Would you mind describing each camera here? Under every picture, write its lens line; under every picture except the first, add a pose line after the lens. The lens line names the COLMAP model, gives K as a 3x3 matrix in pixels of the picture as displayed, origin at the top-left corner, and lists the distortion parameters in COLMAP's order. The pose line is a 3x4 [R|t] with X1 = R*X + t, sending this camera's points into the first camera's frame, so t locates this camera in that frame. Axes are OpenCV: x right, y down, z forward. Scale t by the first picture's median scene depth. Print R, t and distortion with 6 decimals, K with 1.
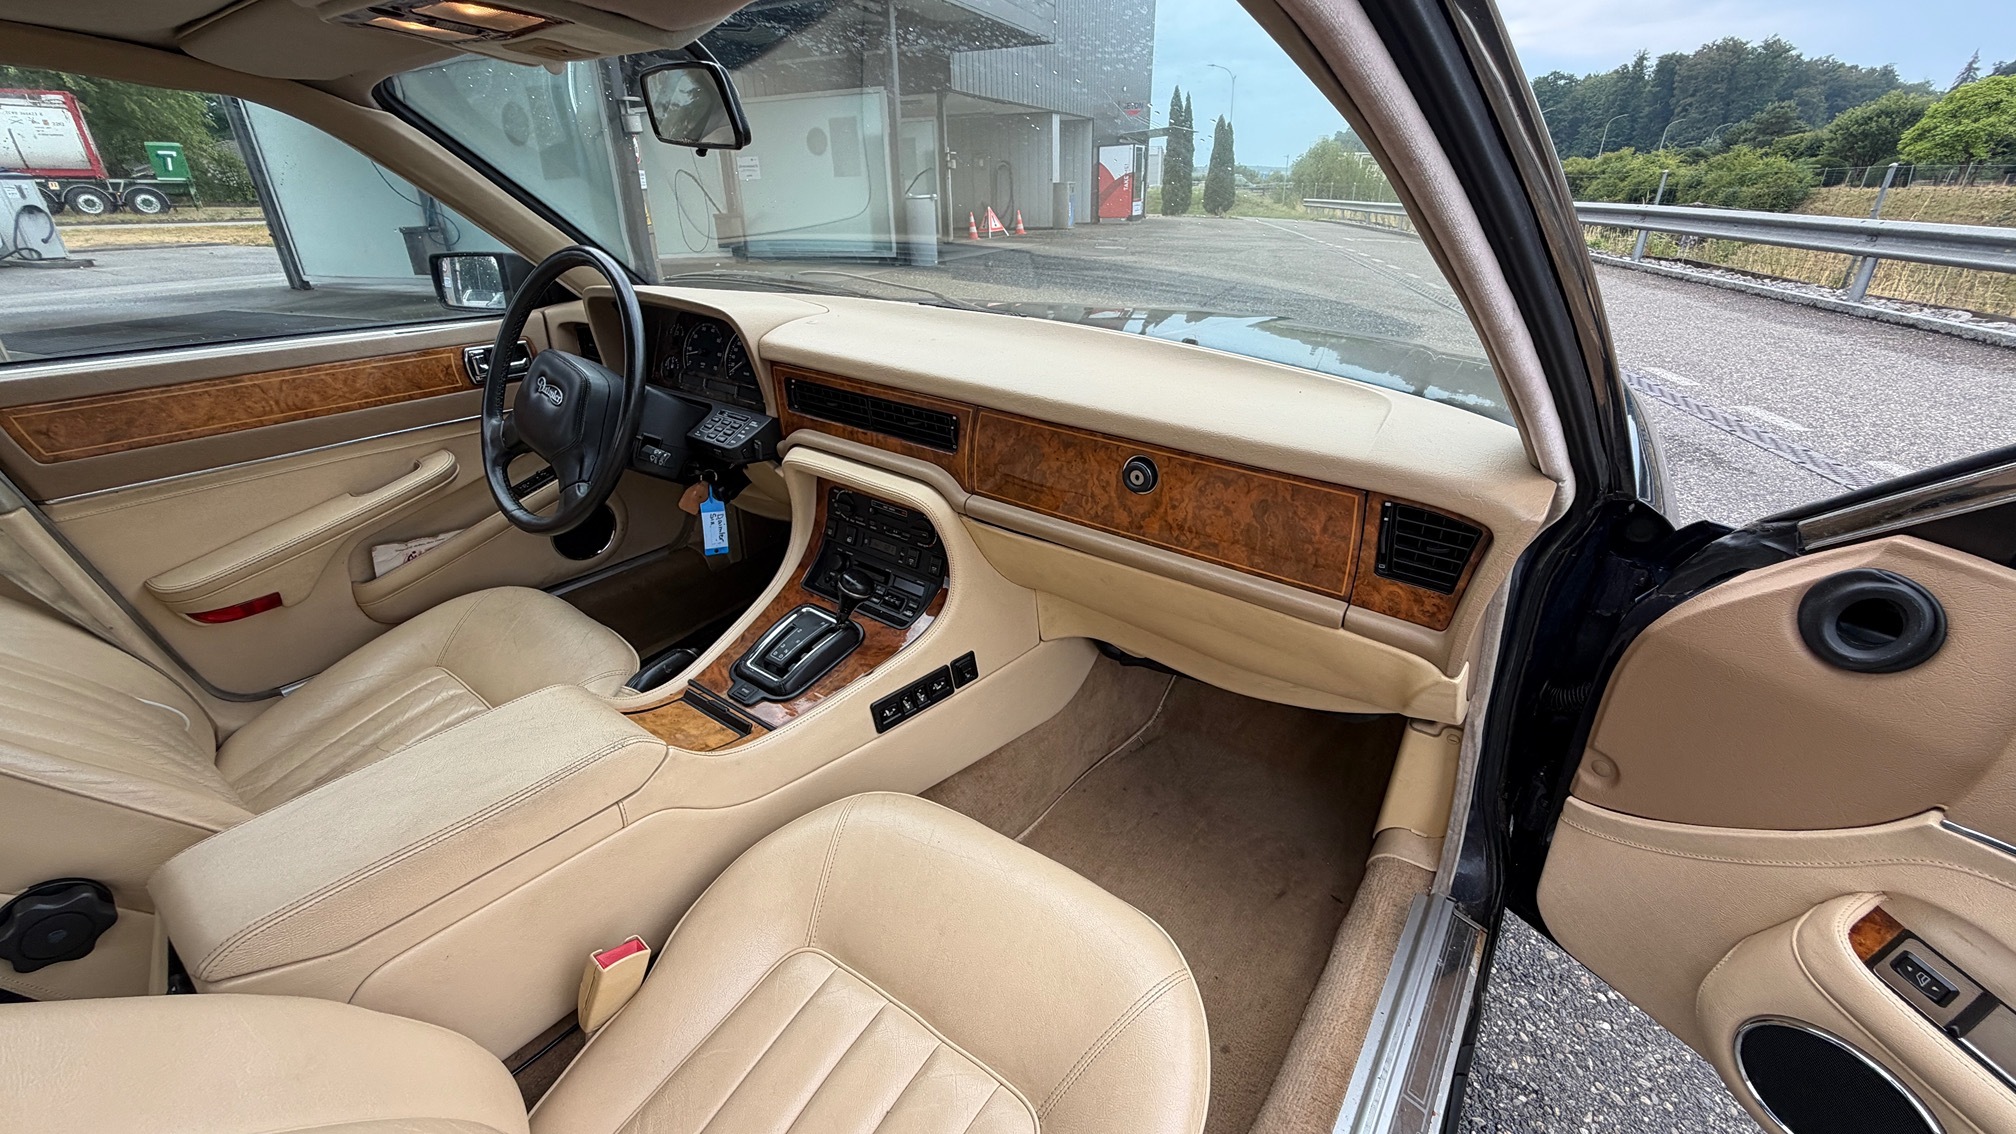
lens RADIAL K [[810.8, 0, 1005.6], [0, 810.8, 564.6], [0, 0, 1]] dist [0.000177, -0.000243]
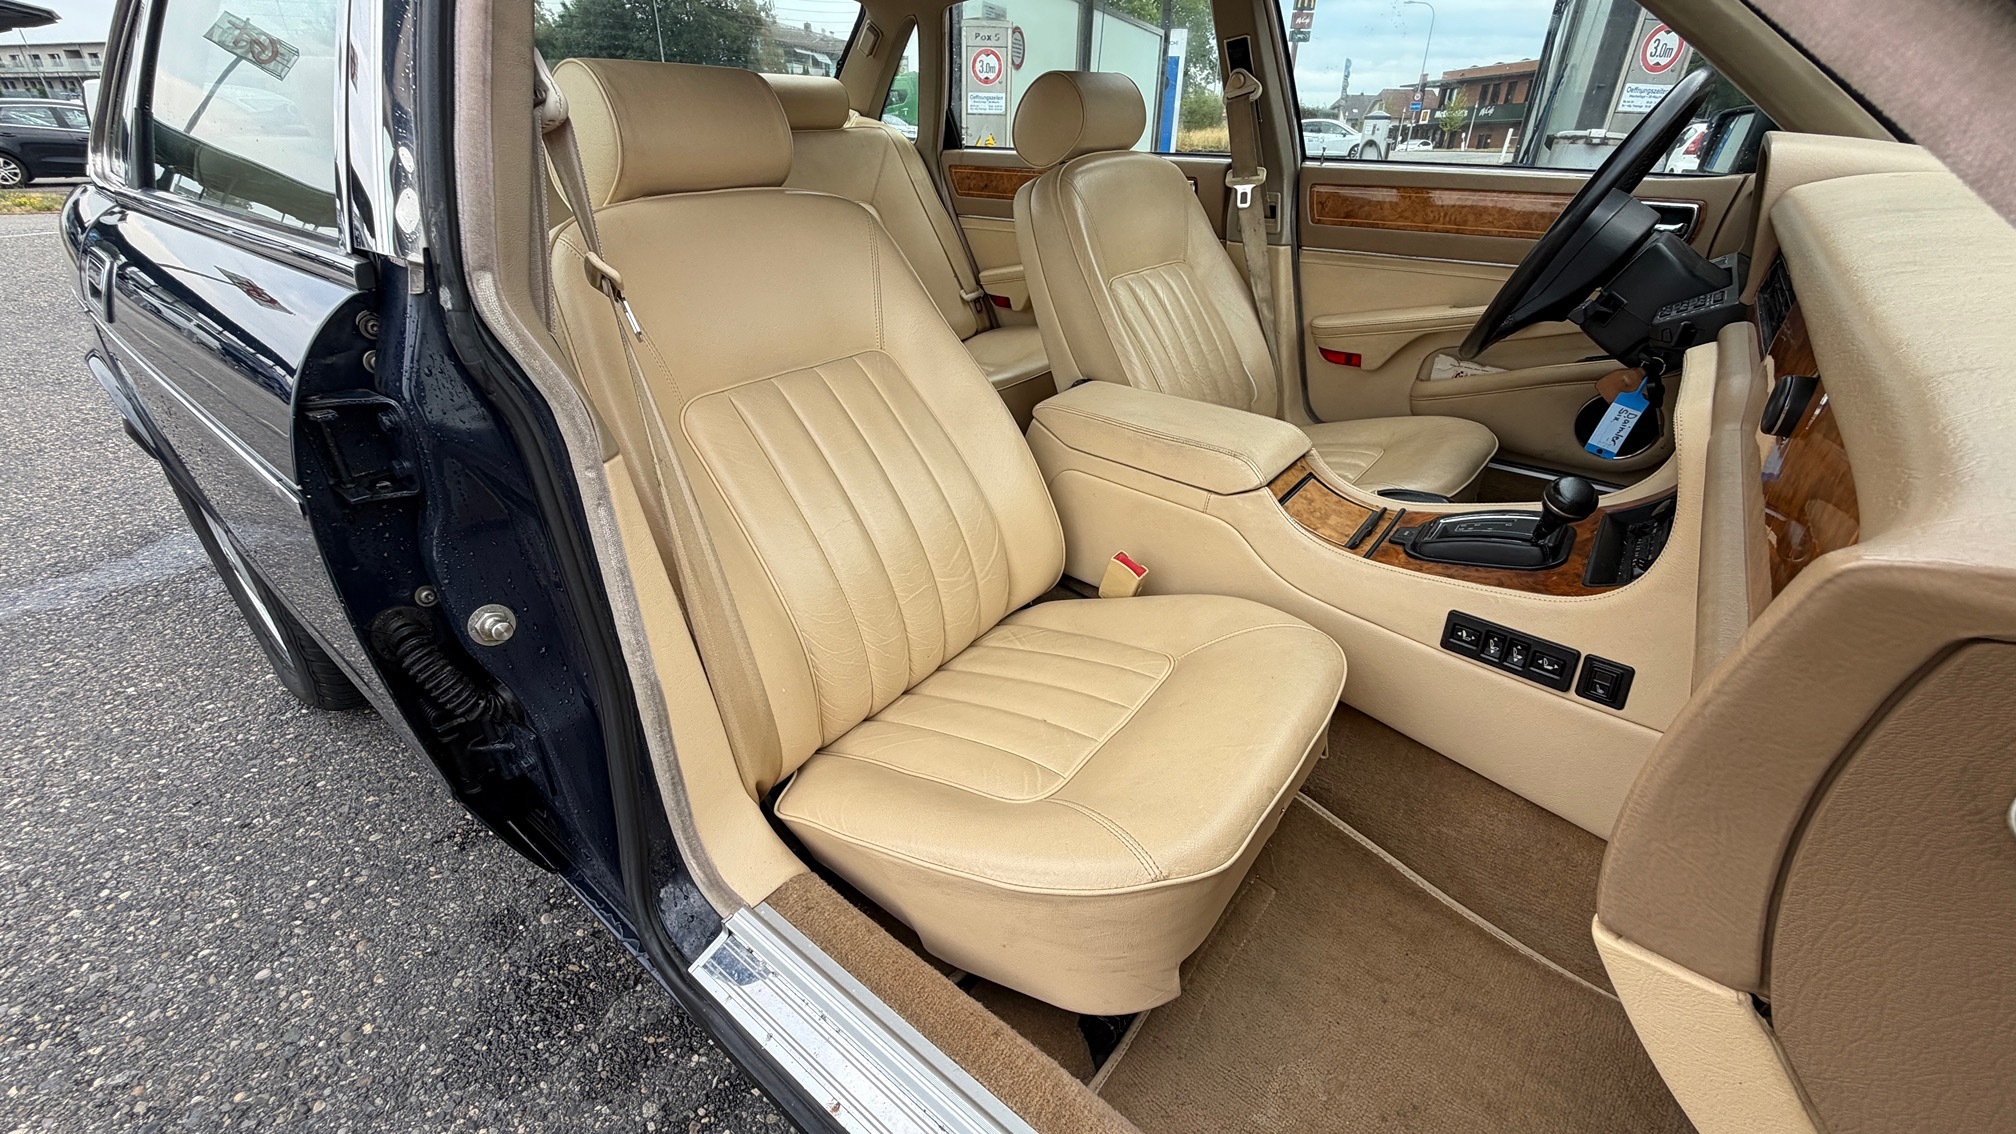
lens RADIAL K [[810.8, 0, 1005.6], [0, 810.8, 564.6], [0, 0, 1]] dist [0.000177, -0.000243]
pose [[-0.027950, 0.475812, -0.879103, 0.495237], [-0.433534, 0.786660, 0.439561, -0.029270], [0.900703, 0.393407, 0.184293, 0.356813]]
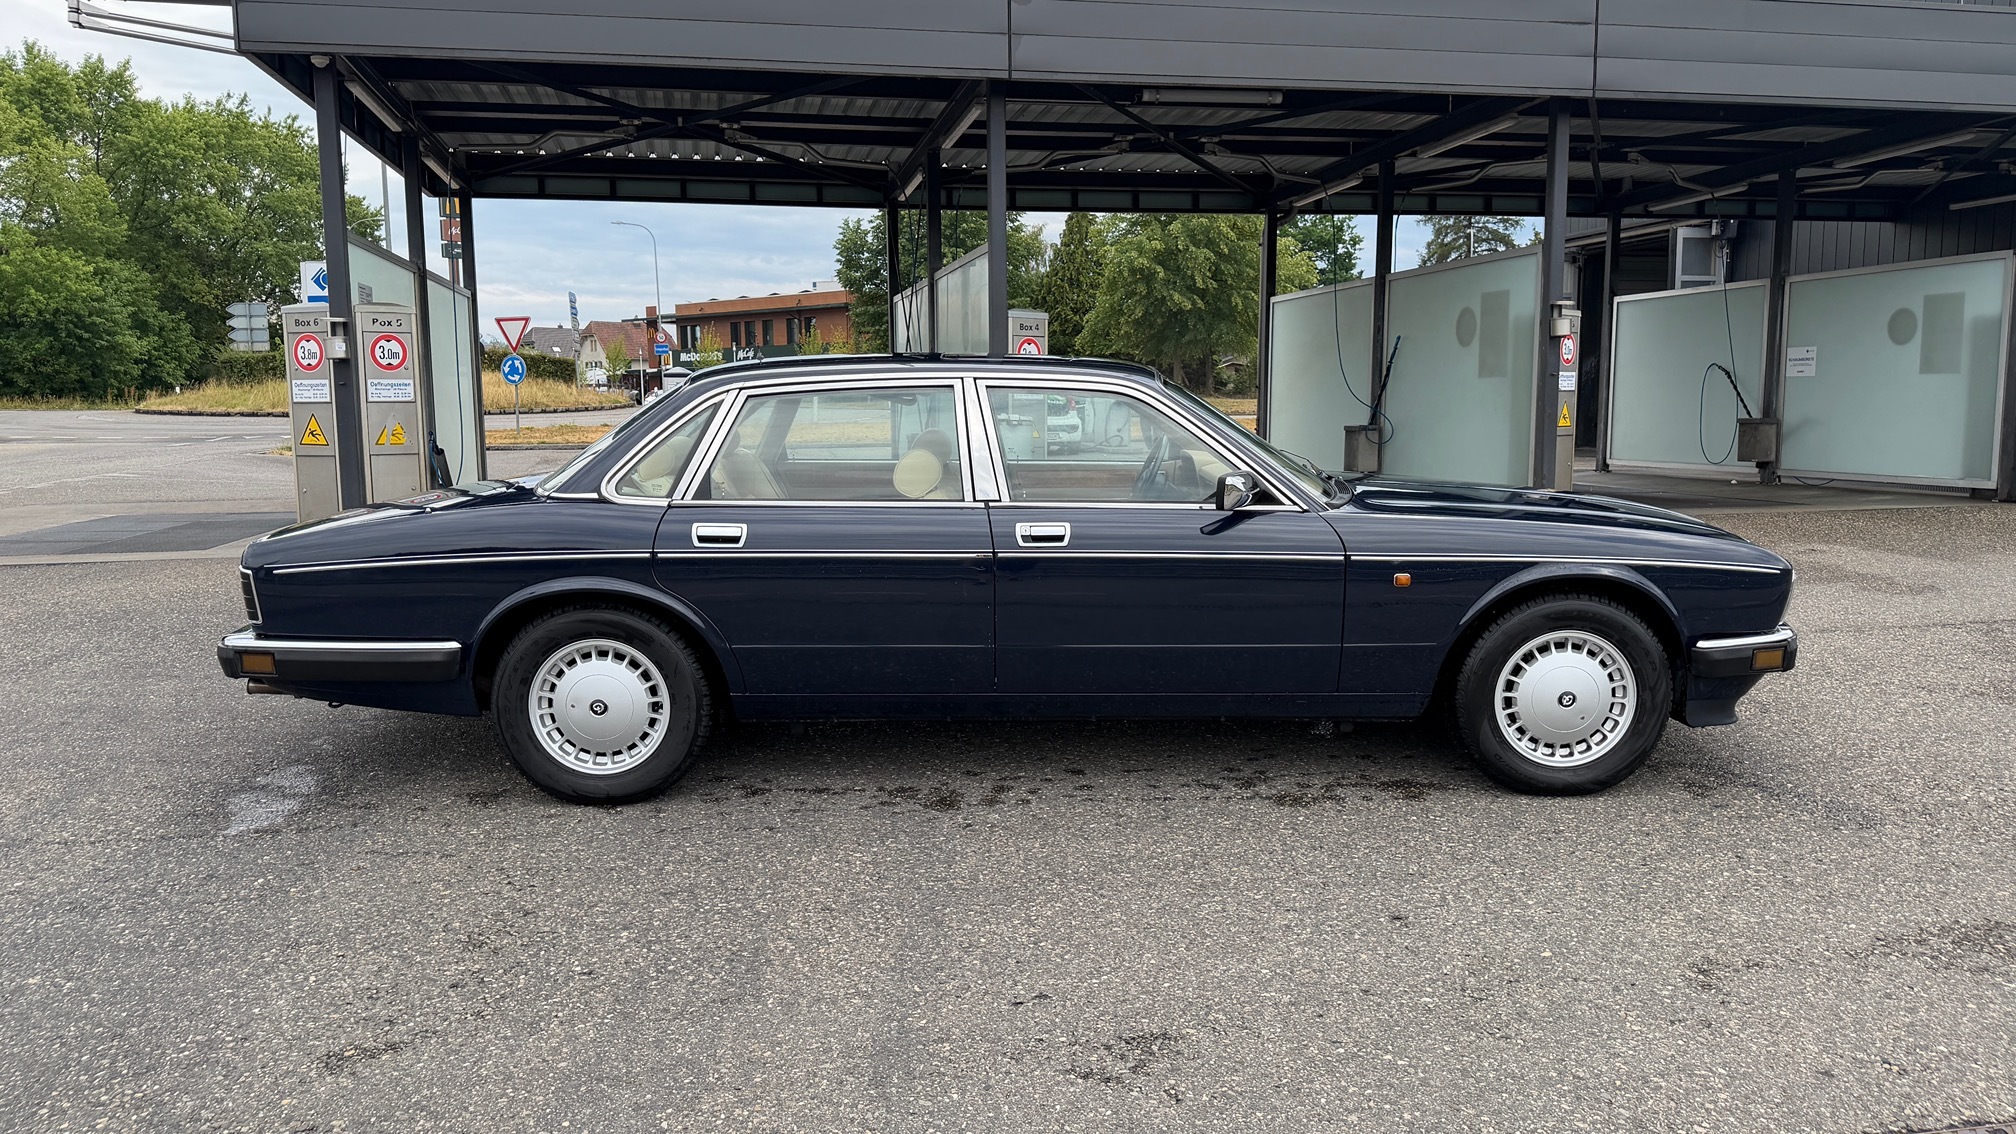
lens RADIAL K [[1430.0, 0, 1008.0], [0, 1430.0, 567.0], [0, 0, 1]] dist [0.130442, -0.227612]
pose [[0.602418, 0.107396, -0.790923, 2.635097], [-0.339323, 0.931364, -0.131985, 0.727183], [0.722463, 0.347889, 0.597512, -1.780796]]
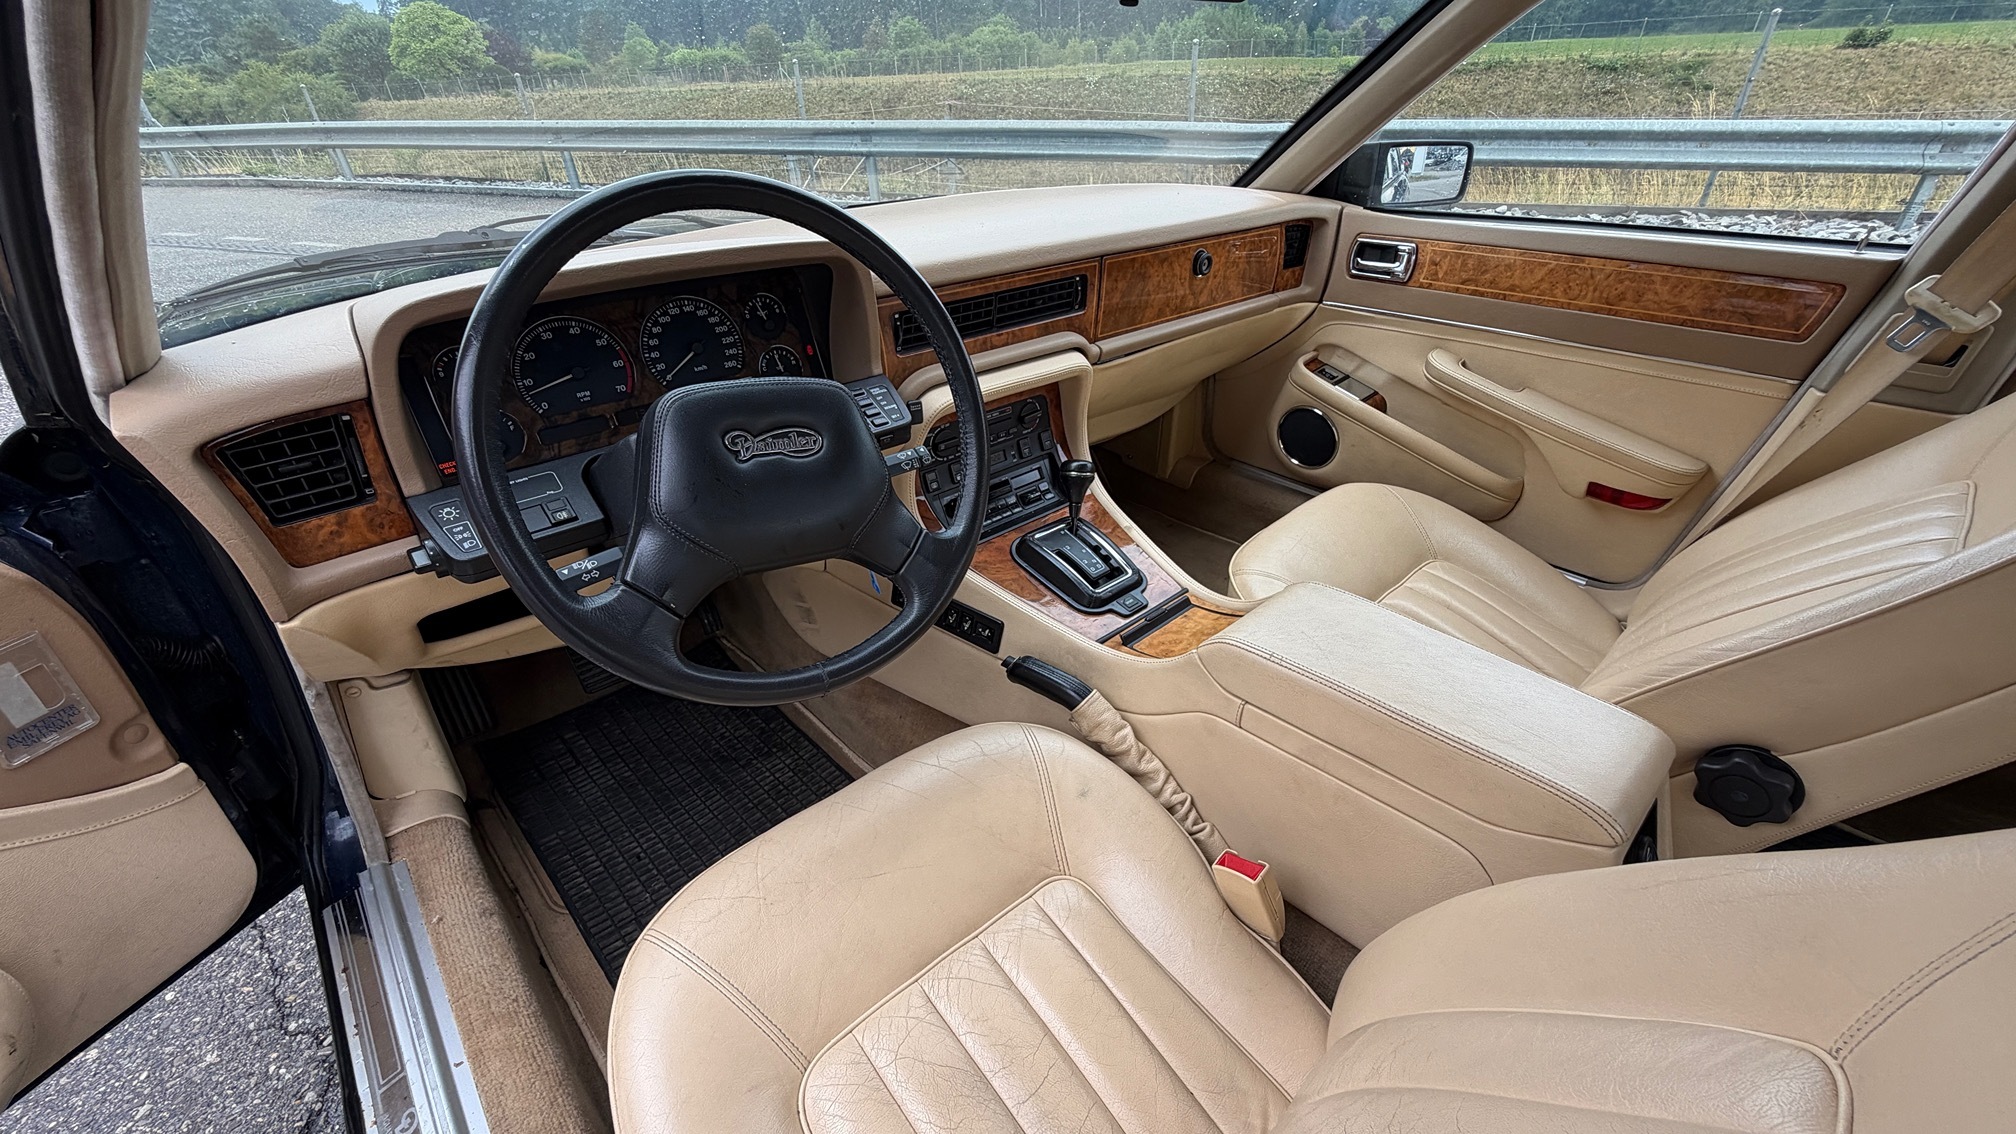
lens RADIAL K [[812.0, 0, 1012.0], [0, 812.0, 562.1], [0, 0, 1]] dist [0.000670, -0.000009]
pose [[0.186890, -0.506369, 0.841821, -1.004981], [0.442322, 0.808518, 0.388138, -0.282878], [-0.877168, 0.299817, 0.375082, 0.658416]]
